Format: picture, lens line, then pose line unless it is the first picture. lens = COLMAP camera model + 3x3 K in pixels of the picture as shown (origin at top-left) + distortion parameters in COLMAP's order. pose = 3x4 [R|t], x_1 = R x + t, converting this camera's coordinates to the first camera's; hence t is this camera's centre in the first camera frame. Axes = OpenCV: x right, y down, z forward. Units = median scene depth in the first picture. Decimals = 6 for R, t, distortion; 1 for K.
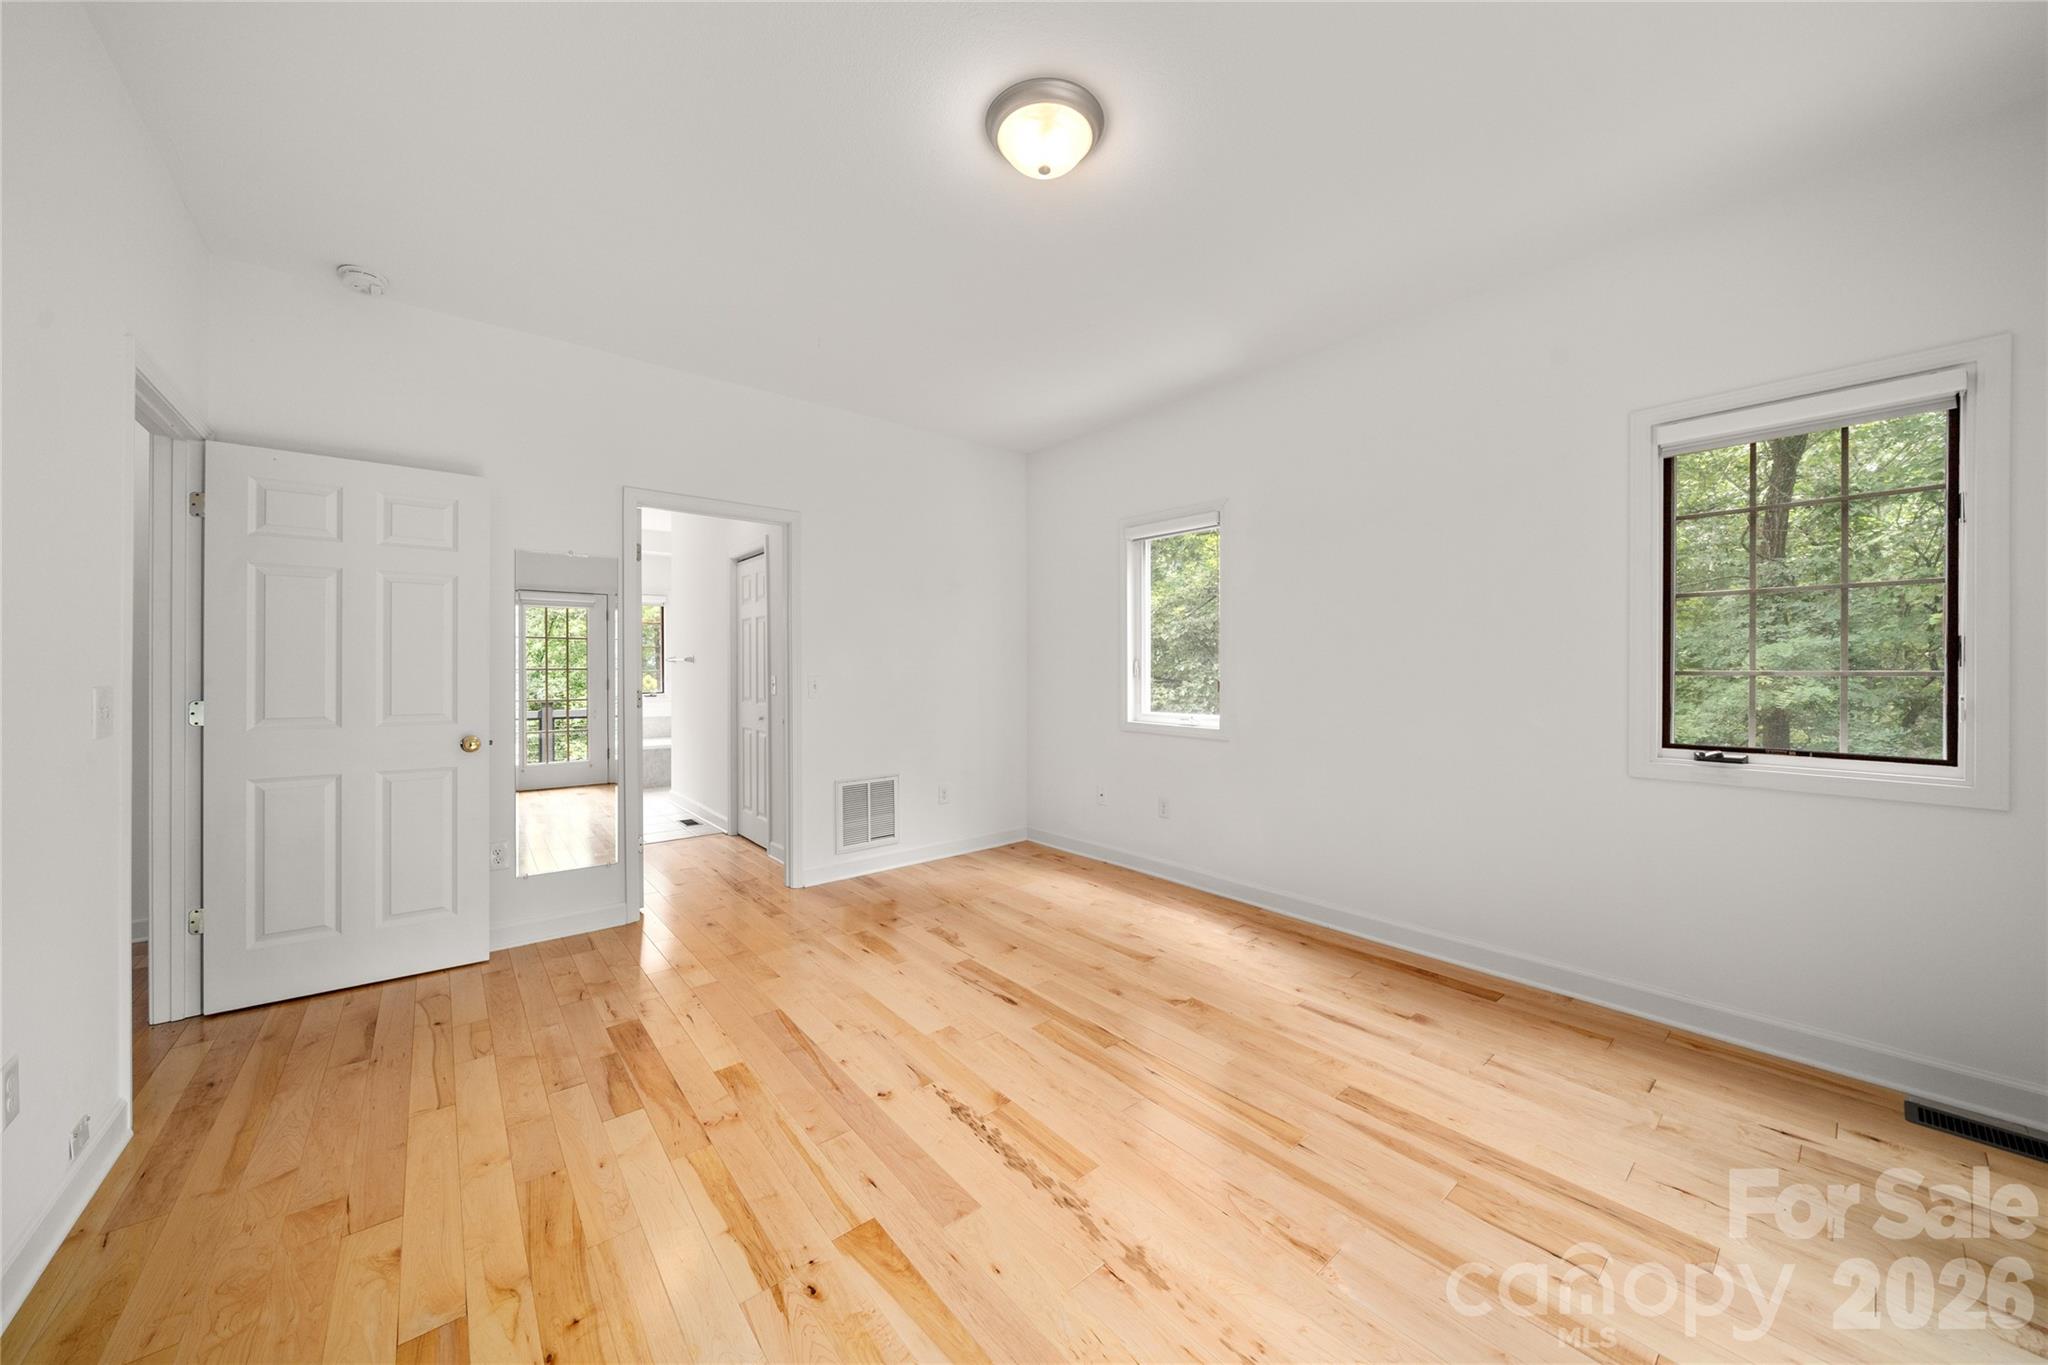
lens RADIAL K [[714.0, 0, 1040.5], [0, 714.0, 672.7], [0, 0, 1]] dist [-0.006685, 0.000354]
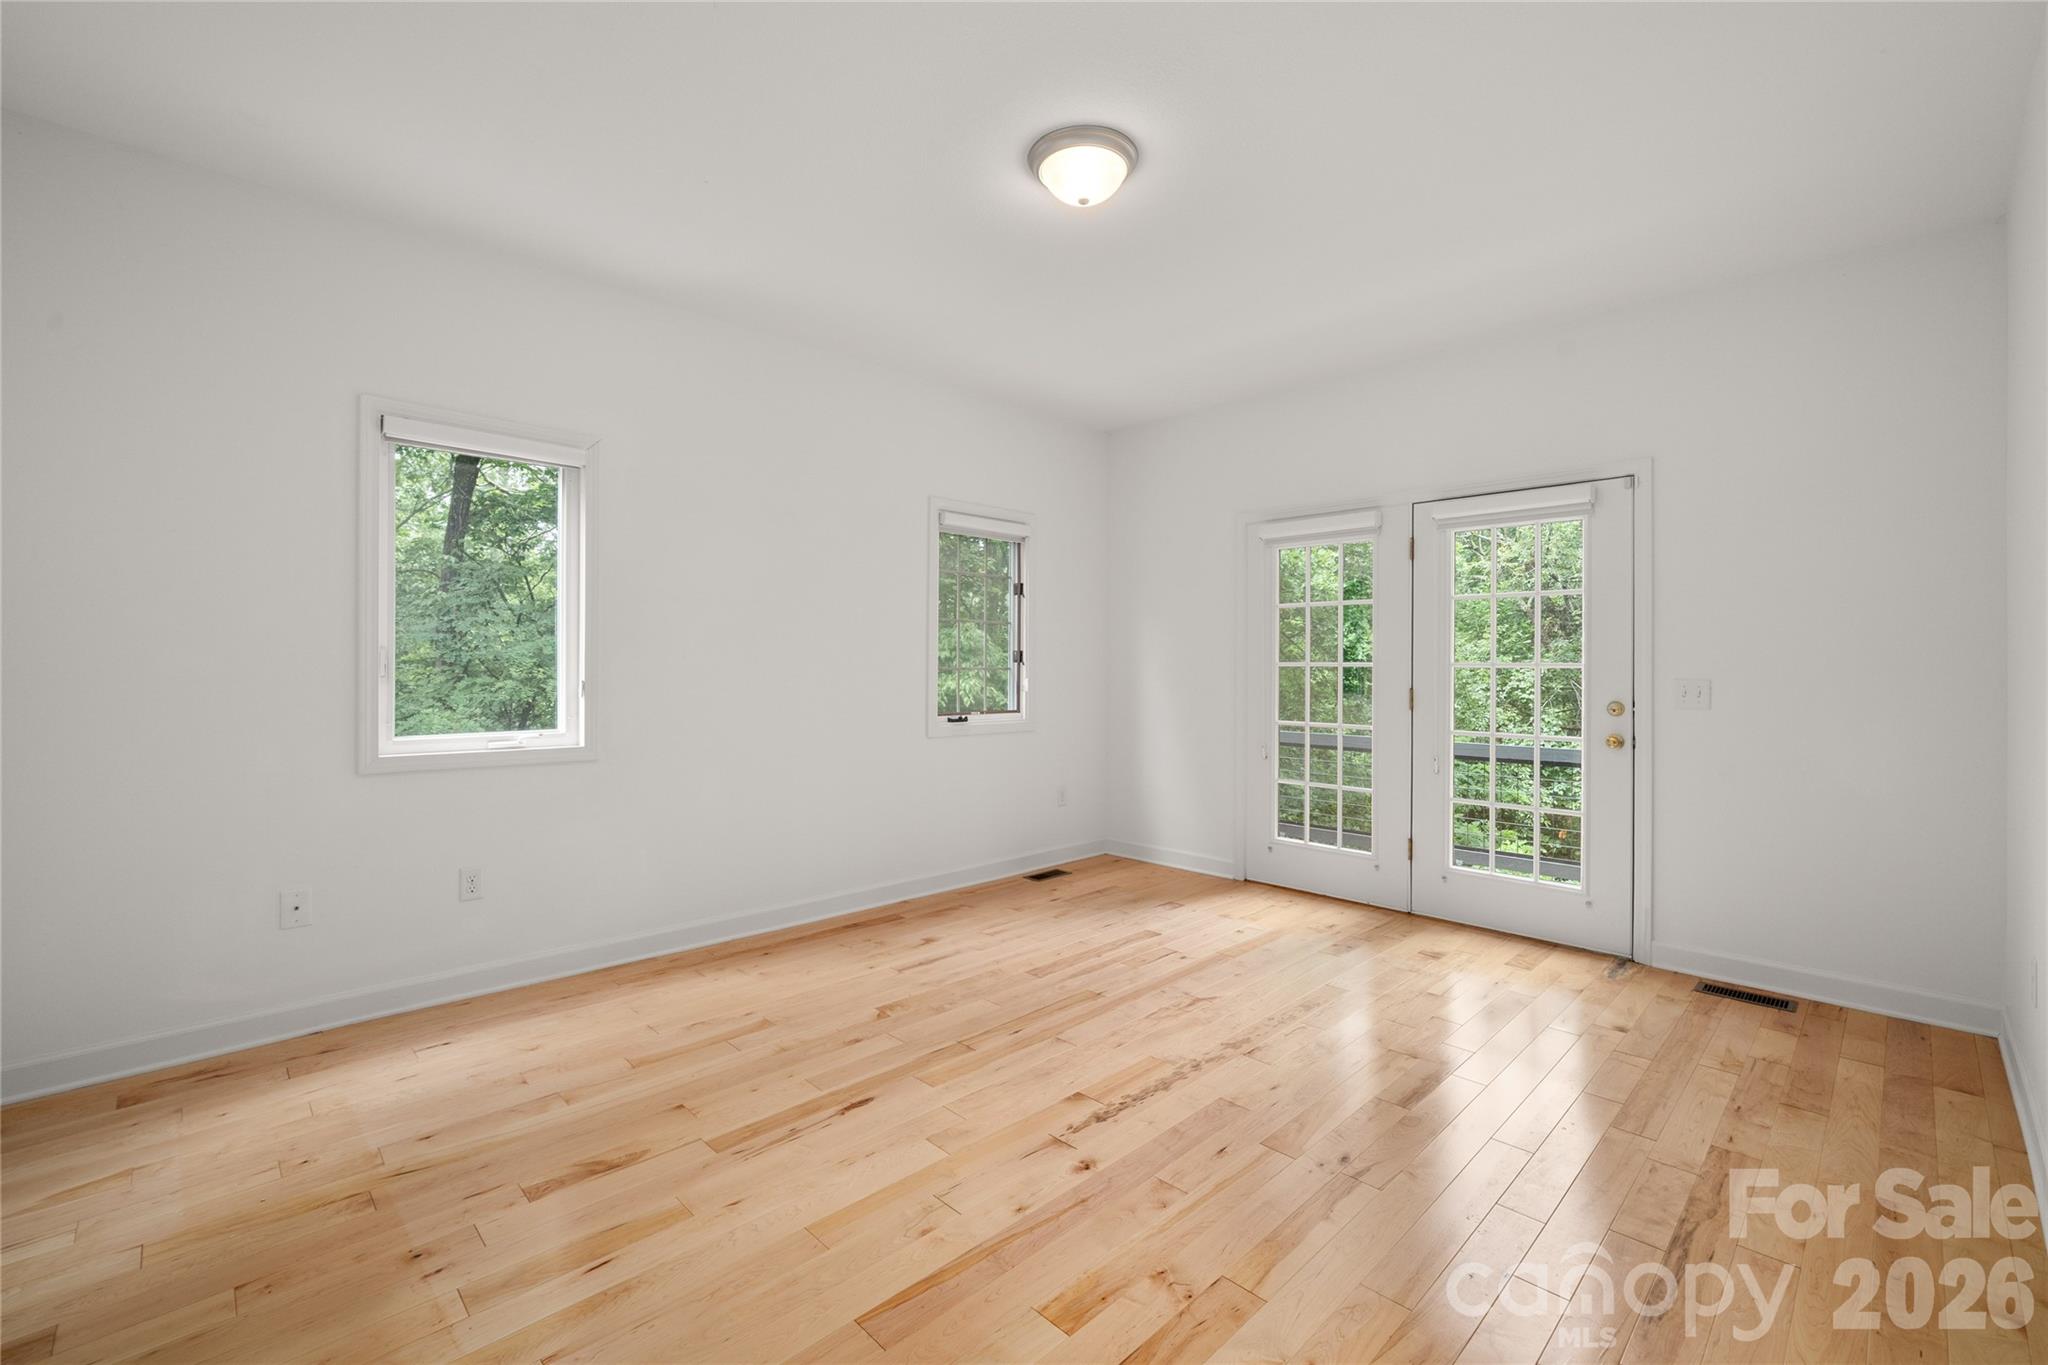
lens RADIAL K [[830.7, 0, 1036.3], [0, 830.7, 674.7], [0, 0, 1]] dist [-0.002859, 0.000043]
pose [[-0.055132, -0.008864, 0.998440, -0.966881], [0.001941, 0.999958, 0.008984, -0.002880], [-0.998477, 0.002434, -0.055113, 0.894882]]
